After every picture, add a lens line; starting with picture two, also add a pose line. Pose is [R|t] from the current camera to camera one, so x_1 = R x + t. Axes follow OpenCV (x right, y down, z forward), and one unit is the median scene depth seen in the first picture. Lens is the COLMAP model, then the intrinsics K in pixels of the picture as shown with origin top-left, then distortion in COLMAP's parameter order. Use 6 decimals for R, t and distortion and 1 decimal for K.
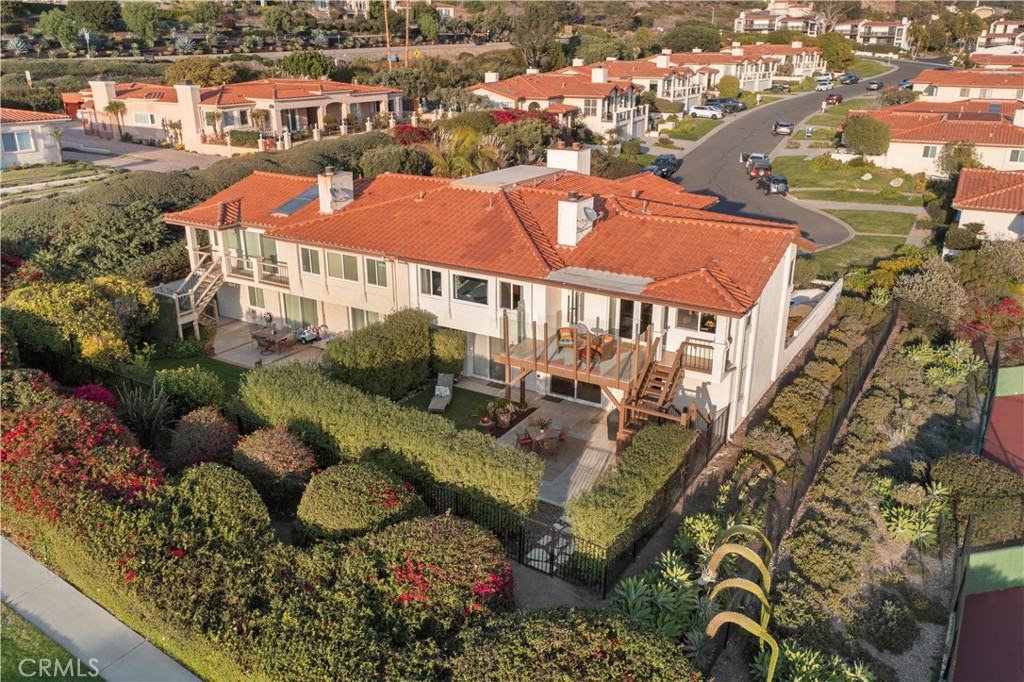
lens RADIAL K [[825.7, 0, 512.0], [0, 825.7, 341.0], [0, 0, 1]] dist [0.006932, -0.001054]
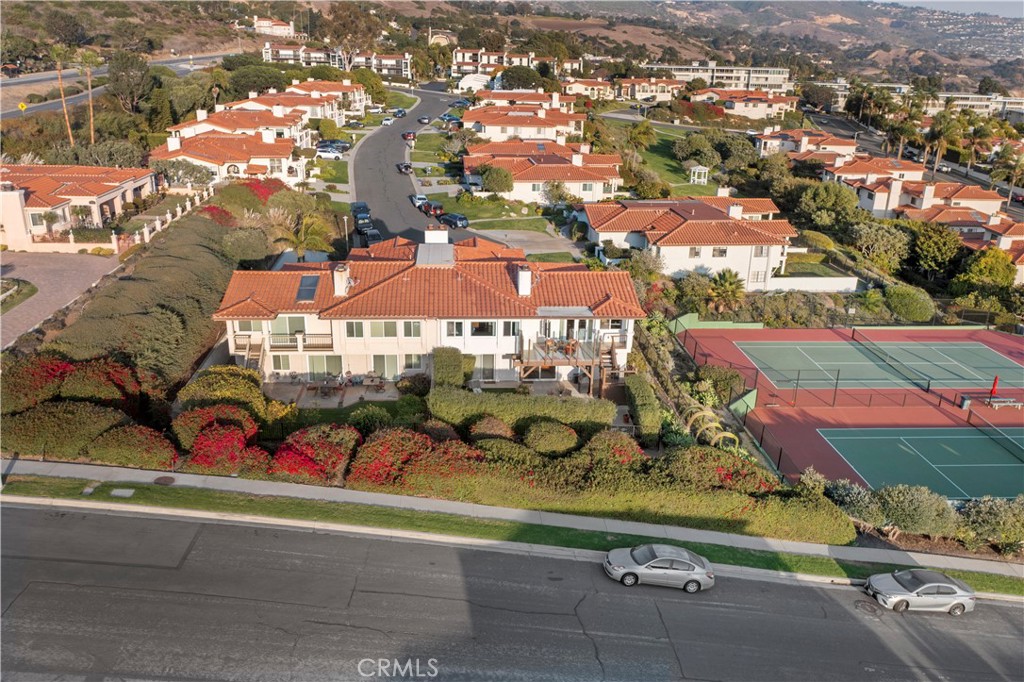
lens RADIAL K [[825.7, 0, 512.0], [0, 825.7, 341.0], [0, 0, 1]] dist [0.006932, -0.001054]
pose [[0.813028, -0.181381, 0.553250, -0.788353], [0.179172, 0.982067, 0.058665, -0.105200], [-0.553970, 0.051431, 0.830947, -0.378300]]
